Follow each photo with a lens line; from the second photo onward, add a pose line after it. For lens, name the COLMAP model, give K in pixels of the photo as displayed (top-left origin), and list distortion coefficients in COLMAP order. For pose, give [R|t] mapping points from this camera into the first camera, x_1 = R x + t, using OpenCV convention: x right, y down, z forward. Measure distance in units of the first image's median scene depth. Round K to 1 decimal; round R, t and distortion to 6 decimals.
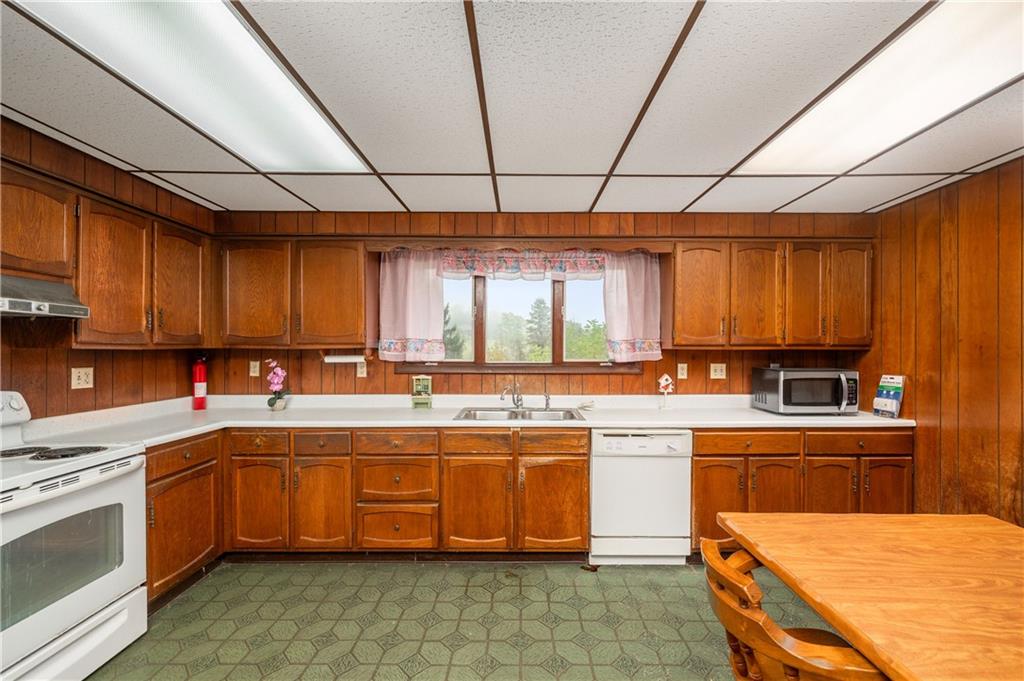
lens RADIAL K [[457.5, 0, 513.4], [0, 457.5, 351.2], [0, 0, 1]] dist [-0.001507, -0.000156]
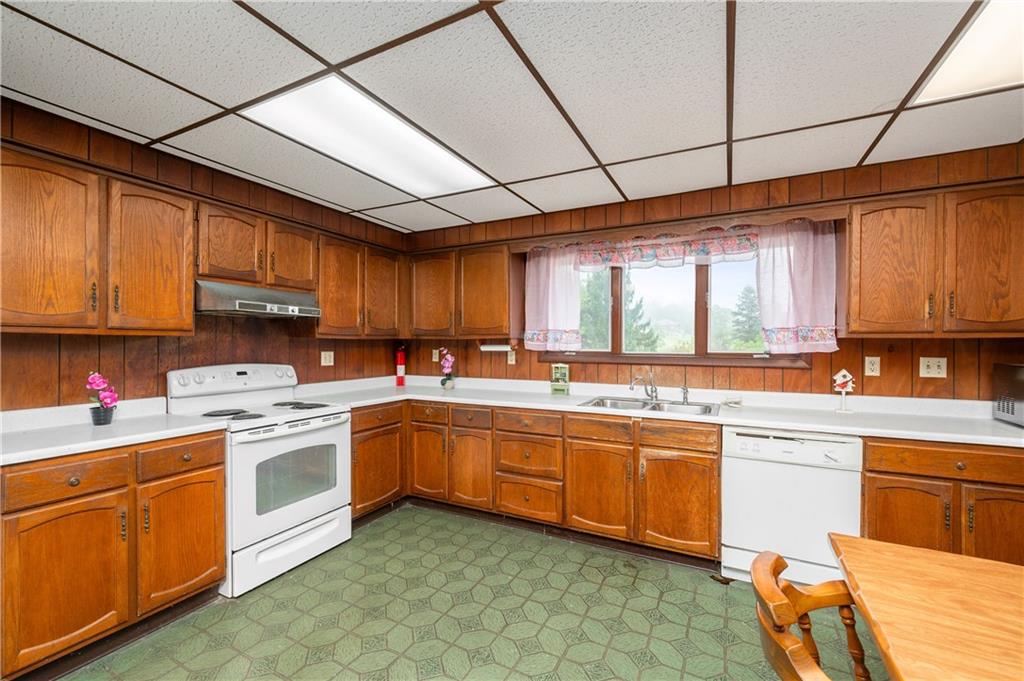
lens RADIAL K [[457.5, 0, 513.4], [0, 457.5, 351.2], [0, 0, 1]] dist [-0.001507, -0.000156]
pose [[0.872827, 0.007859, -0.487966, 0.255058], [-0.006739, 0.999969, 0.004051, 0.022031], [0.487983, -0.000248, 0.872853, 0.009864]]
